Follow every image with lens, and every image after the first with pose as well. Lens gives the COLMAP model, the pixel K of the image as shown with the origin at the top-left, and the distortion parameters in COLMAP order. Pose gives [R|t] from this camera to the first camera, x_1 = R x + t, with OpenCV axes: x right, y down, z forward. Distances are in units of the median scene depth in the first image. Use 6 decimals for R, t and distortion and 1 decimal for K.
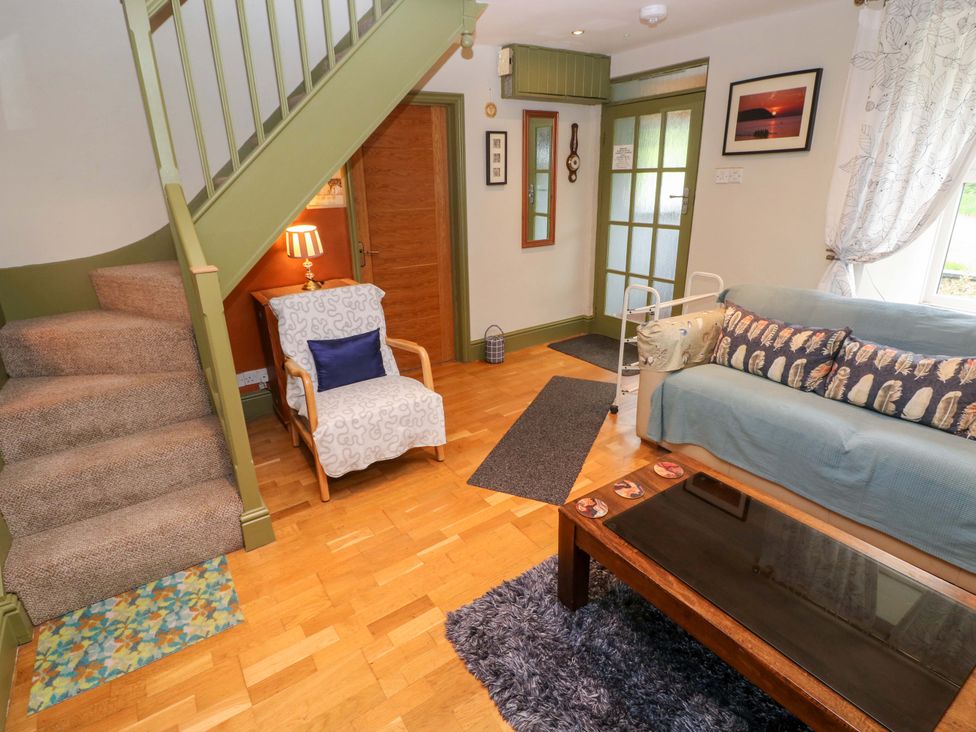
lens RADIAL K [[510.9, 0, 489.1], [0, 510.9, 363.3], [0, 0, 1]] dist [-0.002576, -0.009885]
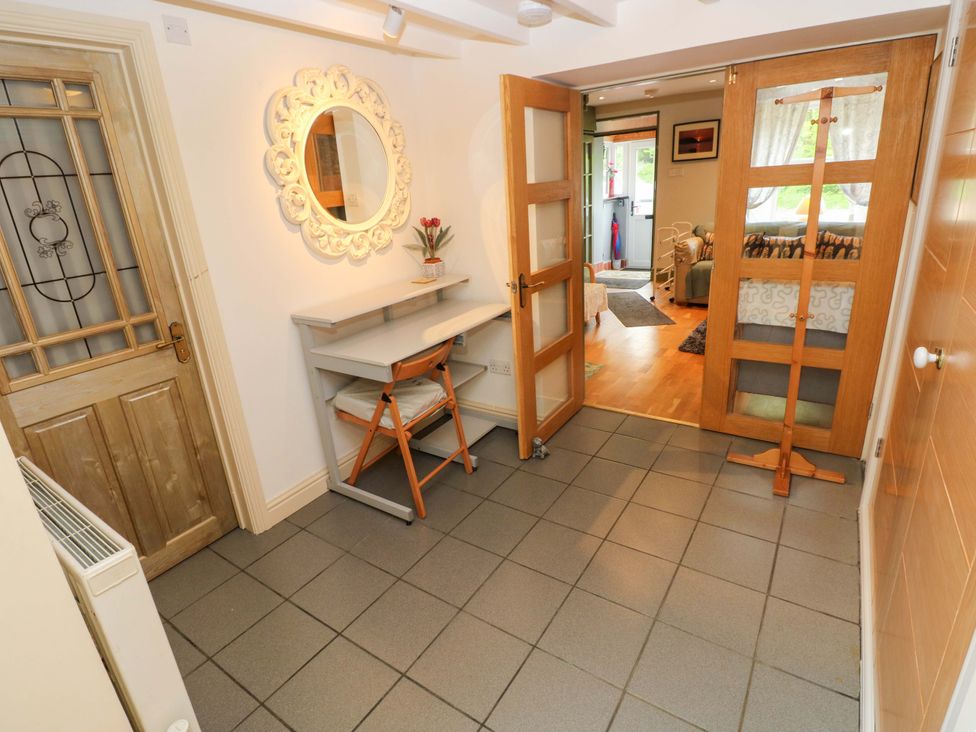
lens RADIAL K [[510.9, 0, 486.0], [0, 510.9, 364.5], [0, 0, 1]] dist [-0.002576, -0.009885]
pose [[0.931882, -0.154625, 0.328157, -1.119676], [0.162955, 0.986631, 0.002143, 0.265951], [-0.324101, 0.051478, 0.944621, -0.642949]]
